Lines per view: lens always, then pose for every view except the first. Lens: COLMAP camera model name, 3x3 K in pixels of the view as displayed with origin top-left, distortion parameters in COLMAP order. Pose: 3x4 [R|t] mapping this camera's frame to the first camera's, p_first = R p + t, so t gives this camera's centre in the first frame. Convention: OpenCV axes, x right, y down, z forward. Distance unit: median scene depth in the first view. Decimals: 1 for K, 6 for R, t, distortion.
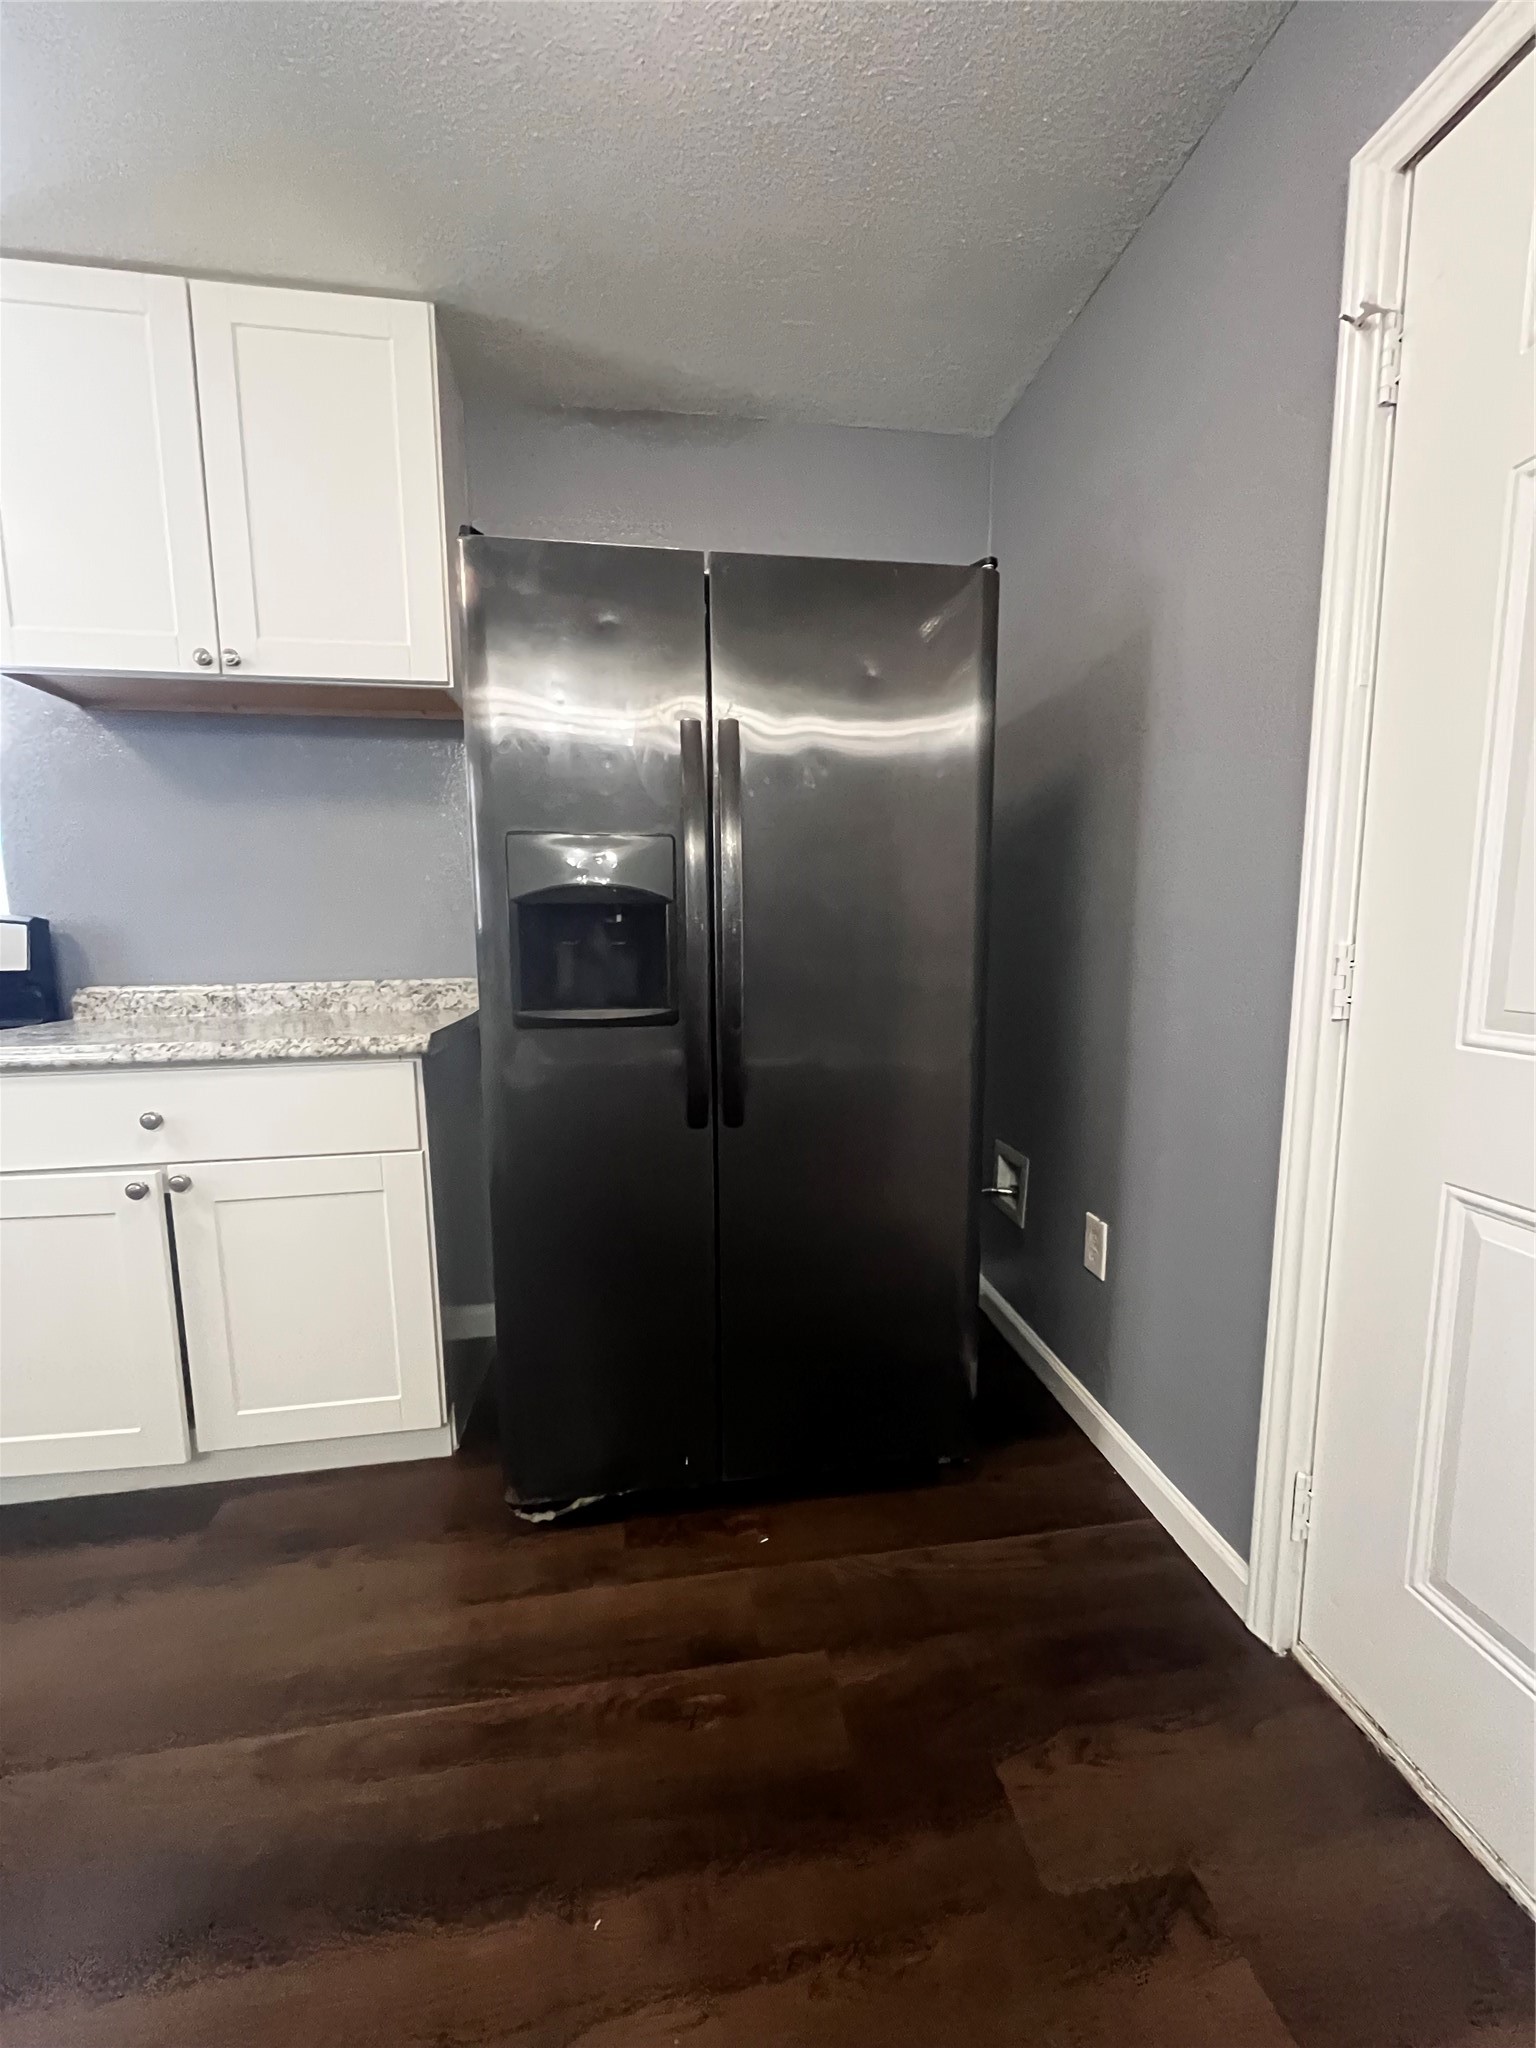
lens RADIAL K [[830.1, 0, 775.4], [0, 830.1, 1031.7], [0, 0, 1]] dist [-0.001364, -0.000004]
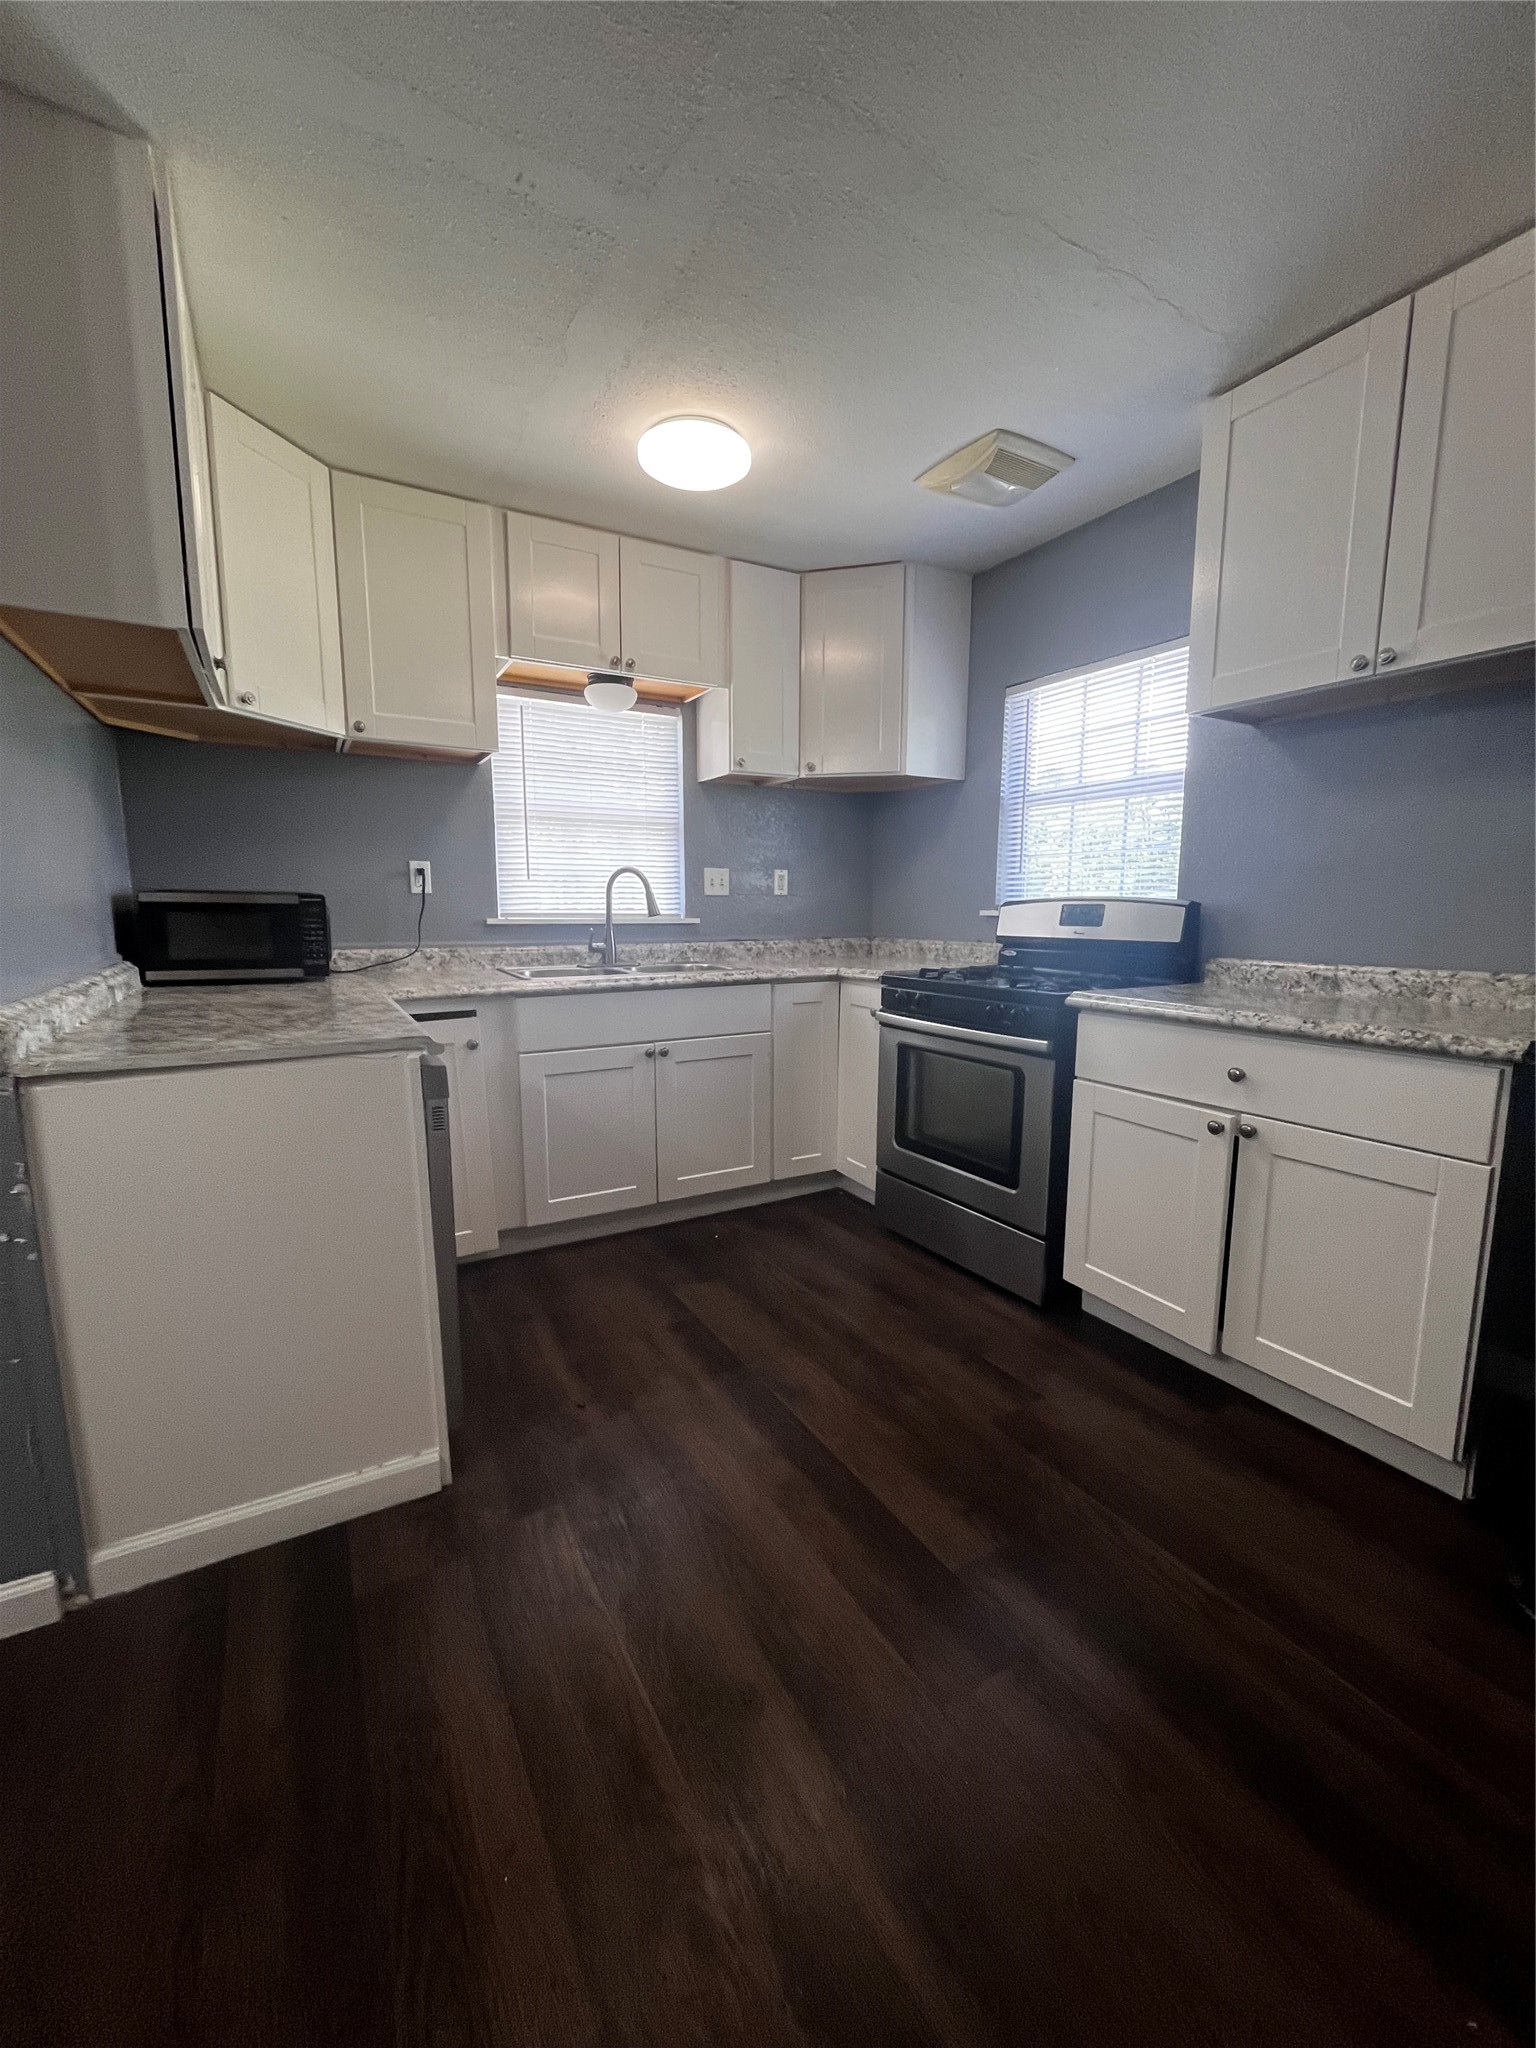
lens RADIAL K [[830.1, 0, 775.4], [0, 830.1, 1031.7], [0, 0, 1]] dist [-0.001364, -0.000004]
pose [[0.360027, 0.153023, -0.920307, 0.101812], [-0.116212, 0.986129, 0.118505, -0.018326], [0.925676, 0.064286, 0.372816, -0.074071]]
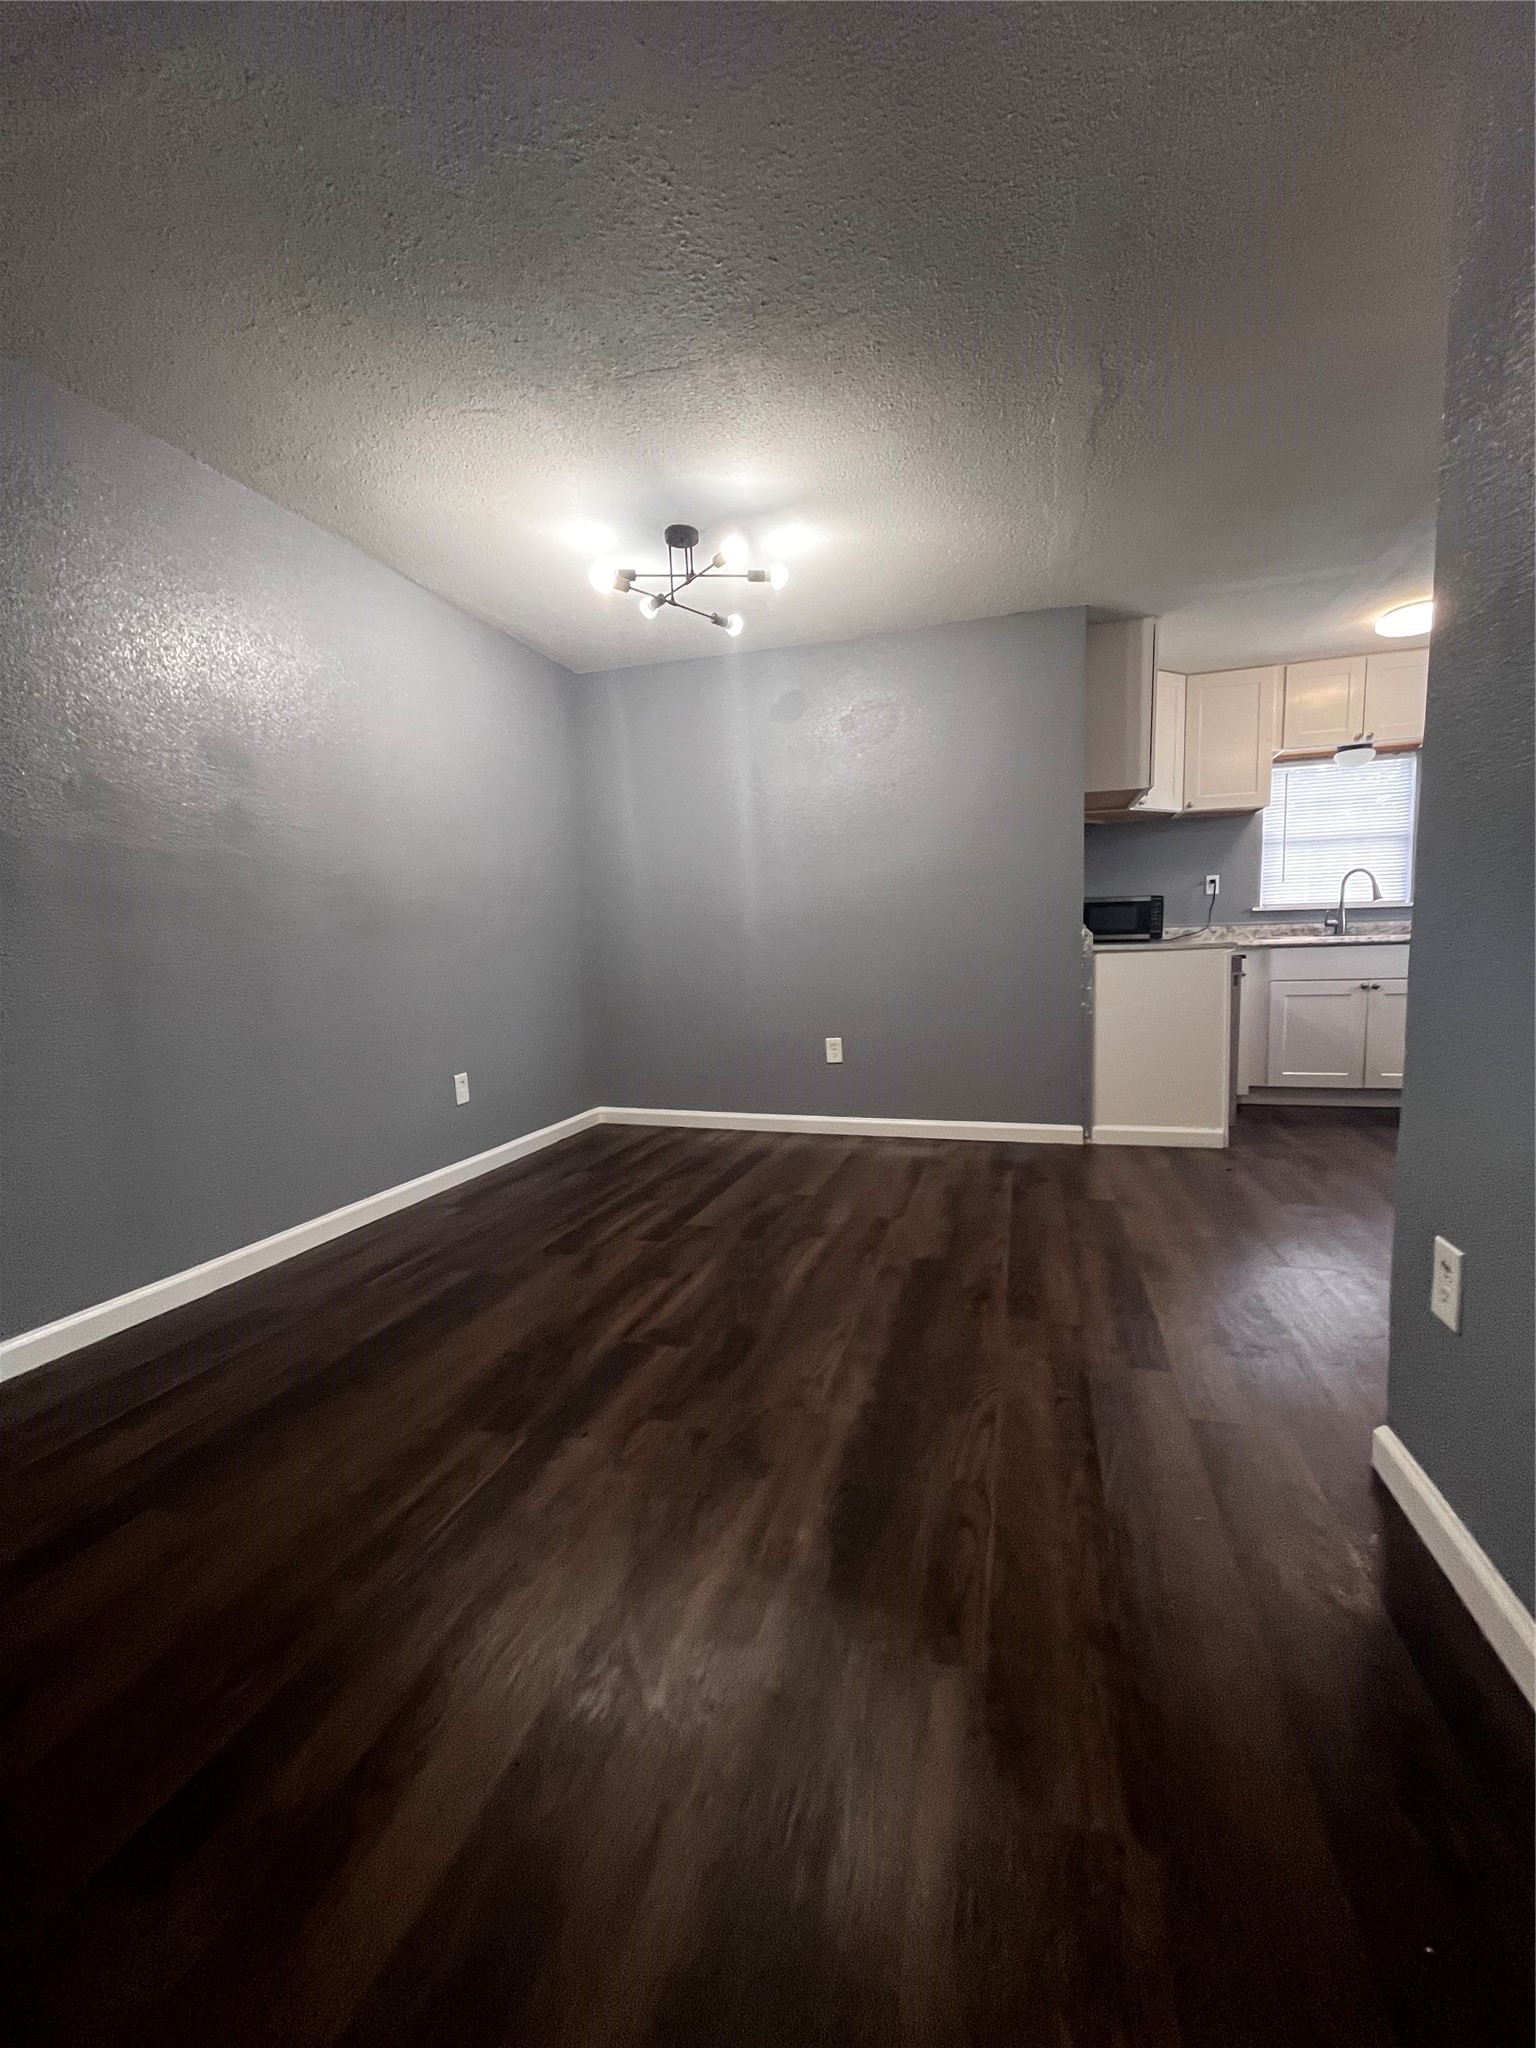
lens RADIAL K [[830.1, 0, 775.4], [0, 830.1, 1031.7], [0, 0, 1]] dist [-0.001364, -0.000004]
pose [[-0.433921, 0.116790, -0.893349, 1.579860], [-0.072976, 0.983748, 0.164054, 0.099839], [0.897991, 0.136379, -0.418346, -0.226224]]
